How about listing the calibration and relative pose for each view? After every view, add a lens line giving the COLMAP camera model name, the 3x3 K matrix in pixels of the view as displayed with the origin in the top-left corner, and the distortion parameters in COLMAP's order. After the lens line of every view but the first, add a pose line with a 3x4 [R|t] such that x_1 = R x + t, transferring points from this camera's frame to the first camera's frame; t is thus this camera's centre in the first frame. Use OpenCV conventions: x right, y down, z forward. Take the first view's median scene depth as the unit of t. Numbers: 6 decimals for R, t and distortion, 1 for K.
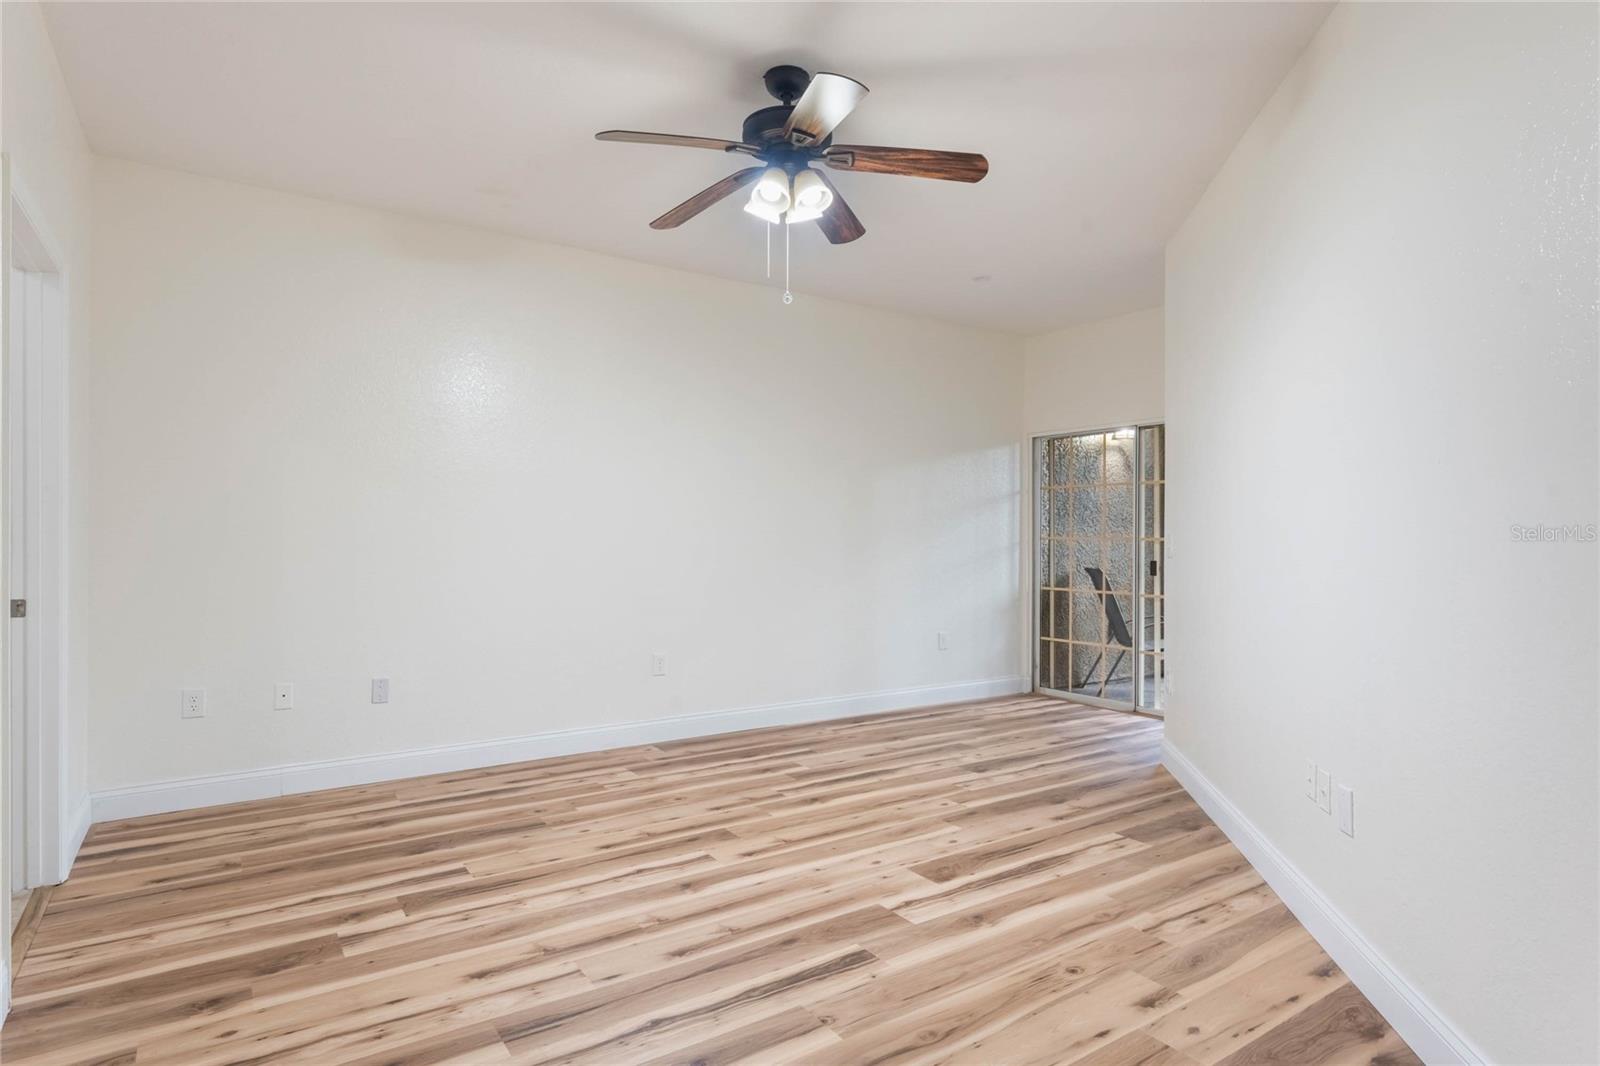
lens RADIAL K [[848.1, 0, 798.9], [0, 848.1, 533.9], [0, 0, 1]] dist [-0.002486, -0.001952]
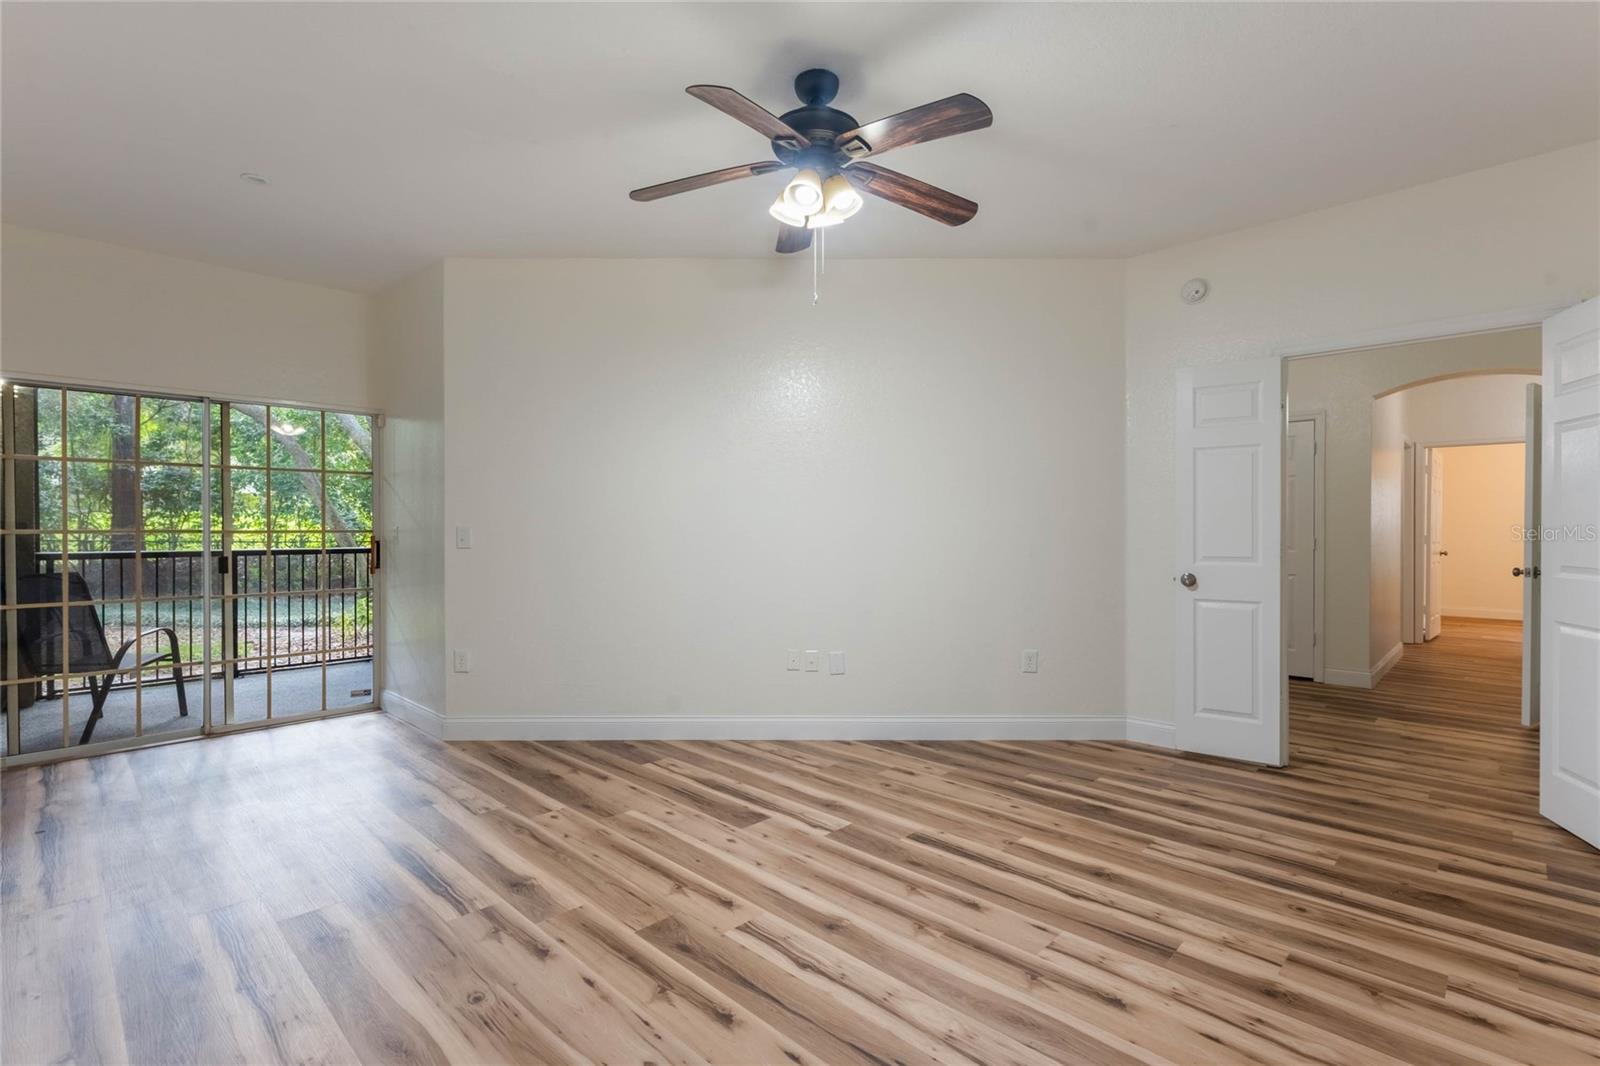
lens RADIAL K [[707.6, 0, 790.1], [0, 707.6, 534.3], [0, 0, 1]] dist [0.000201, -0.000580]
pose [[-0.165100, -0.012817, 0.986194, -0.839091], [-0.004205, 0.999916, 0.012292, -0.004628], [-0.986268, -0.002117, -0.165140, 1.150720]]
